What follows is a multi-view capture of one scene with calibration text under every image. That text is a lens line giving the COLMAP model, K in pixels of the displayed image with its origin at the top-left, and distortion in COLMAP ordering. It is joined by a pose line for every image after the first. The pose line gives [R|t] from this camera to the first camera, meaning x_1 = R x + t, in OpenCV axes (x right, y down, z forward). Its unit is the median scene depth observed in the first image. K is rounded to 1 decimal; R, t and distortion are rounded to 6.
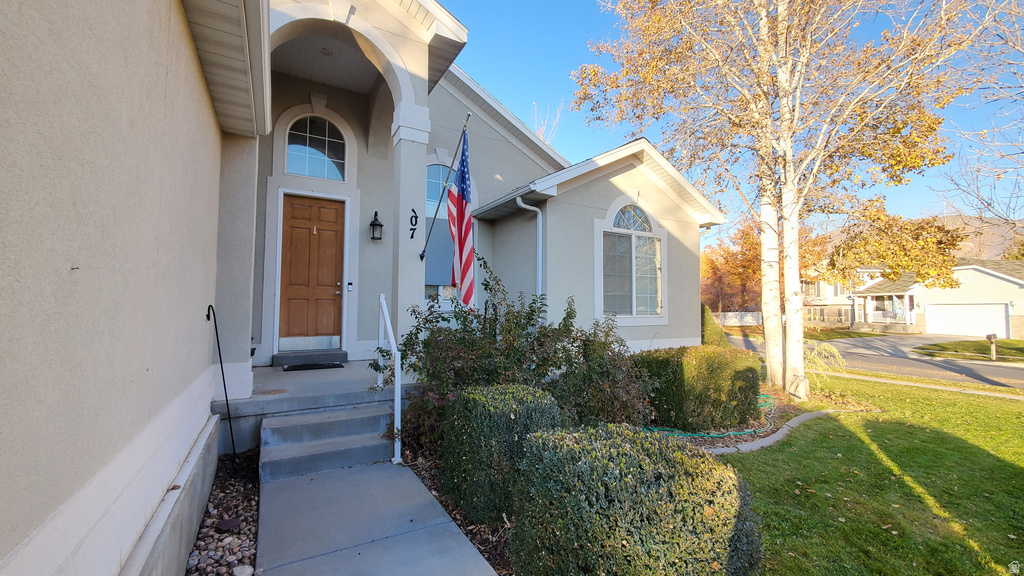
lens RADIAL K [[407.8, 0, 502.7], [0, 407.8, 285.4], [0, 0, 1]] dist [0.003685, -0.001489]
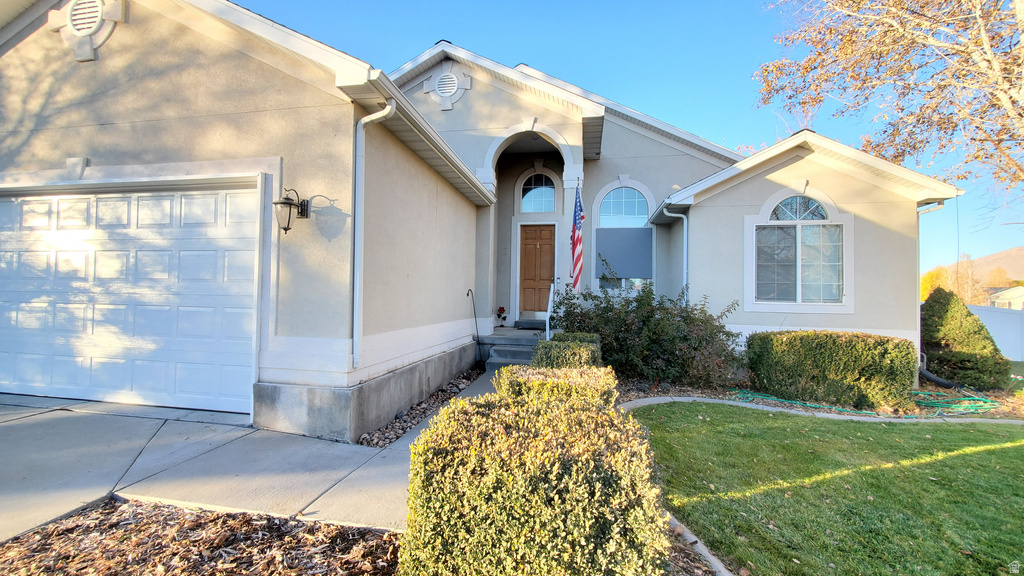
lens RADIAL K [[407.8, 0, 505.5], [0, 407.8, 290.2], [0, 0, 1]] dist [0.003685, -0.001489]
pose [[0.764254, -0.003521, -0.644906, 0.440811], [0.020300, 0.999621, 0.018599, 0.007788], [0.644596, -0.027305, 0.764036, -0.289722]]
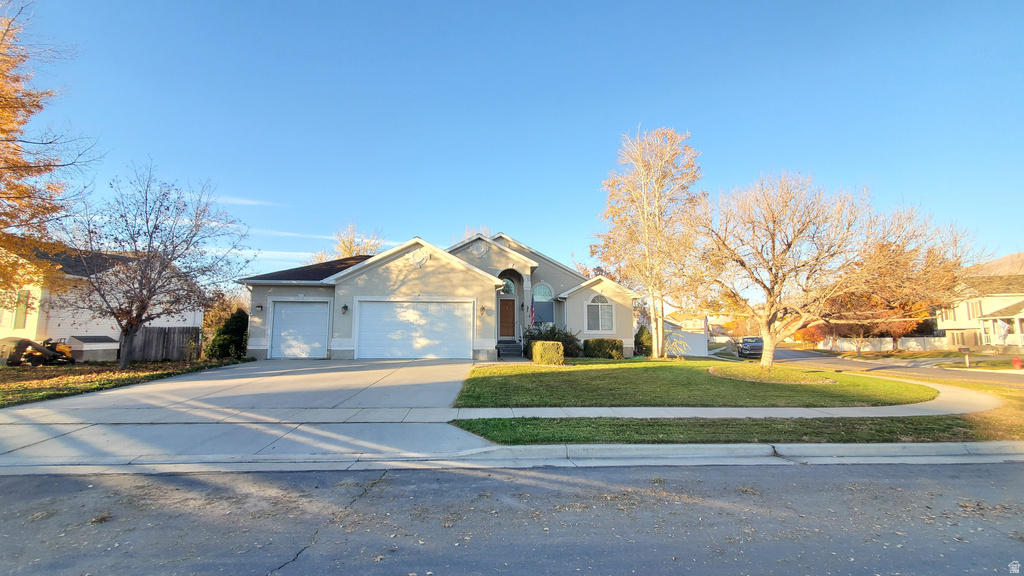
lens RADIAL K [[407.8, 0, 508.8], [0, 407.8, 295.8], [0, 0, 1]] dist [0.003685, -0.001489]
pose [[0.911668, -0.042991, -0.408674, 1.016754], [0.024107, 0.998395, -0.051249, -0.050222], [0.410221, 0.036870, 0.911241, -2.255565]]
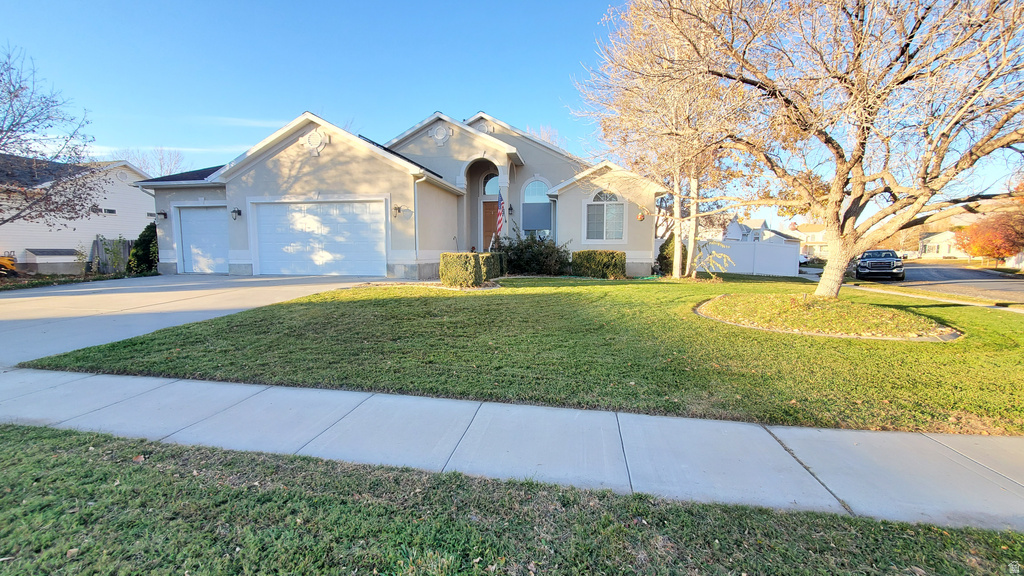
lens RADIAL K [[407.8, 0, 512.0], [0, 407.8, 281.5], [0, 0, 1]] dist [0.003685, -0.001489]
pose [[0.772005, 0.044641, -0.634047, 1.431235], [0.037367, 0.992618, 0.115384, 0.022787], [0.634518, -0.112770, 0.764637, -1.137884]]
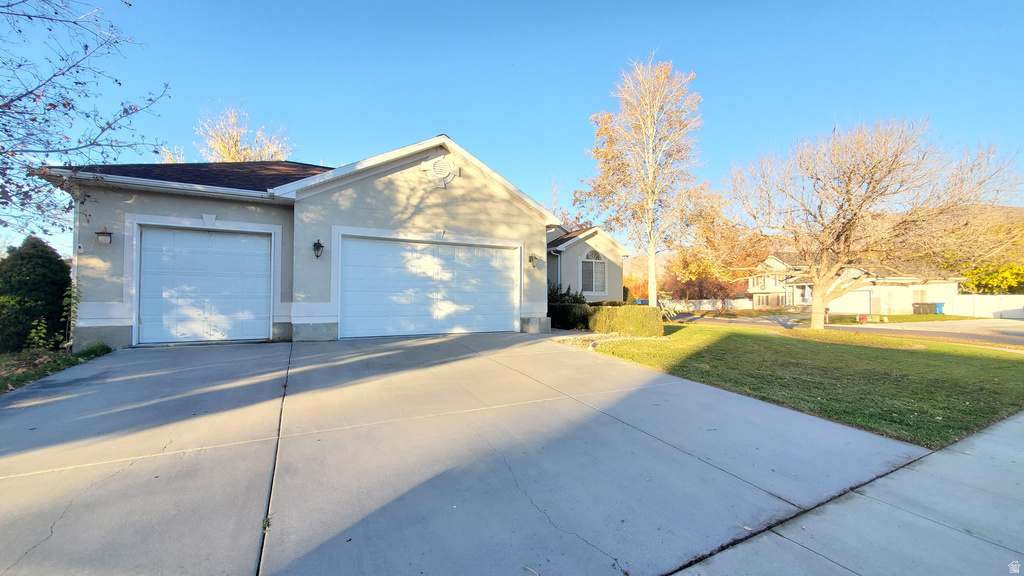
lens RADIAL K [[407.8, 0, 505.1], [0, 407.8, 289.1], [0, 0, 1]] dist [0.003685, -0.001489]
pose [[0.999981, -0.001055, -0.006121, -0.253567], [0.001247, 0.999504, 0.031475, -0.030651], [0.006085, -0.031482, 0.999486, -1.750735]]
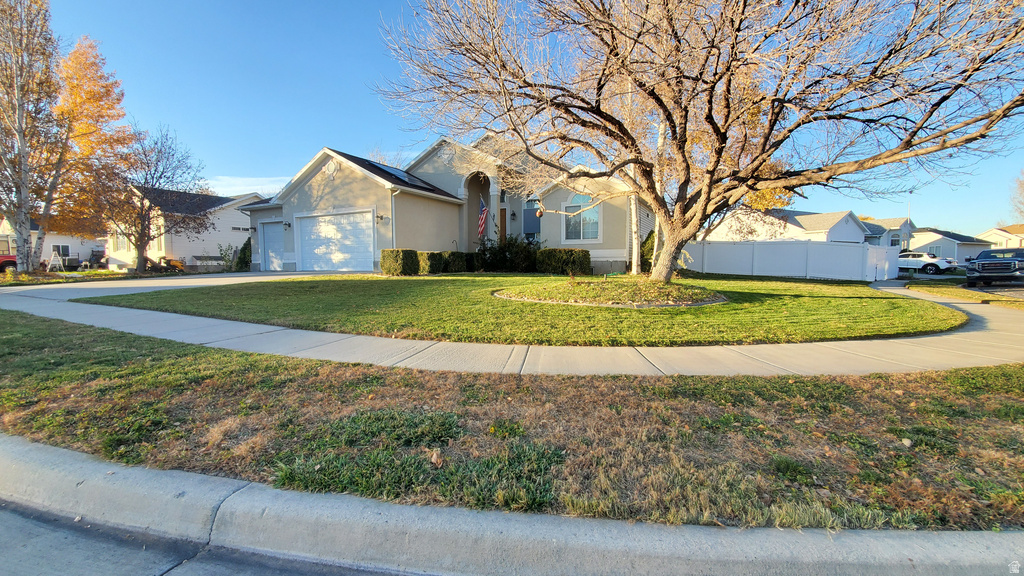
lens RADIAL K [[407.8, 0, 510.4], [0, 407.8, 278.6], [0, 0, 1]] dist [0.003685, -0.001489]
pose [[0.536880, 0.022176, -0.843367, 2.189884], [0.054627, 0.996643, 0.060981, 0.136243], [0.841888, -0.078810, 0.533866, -0.664303]]
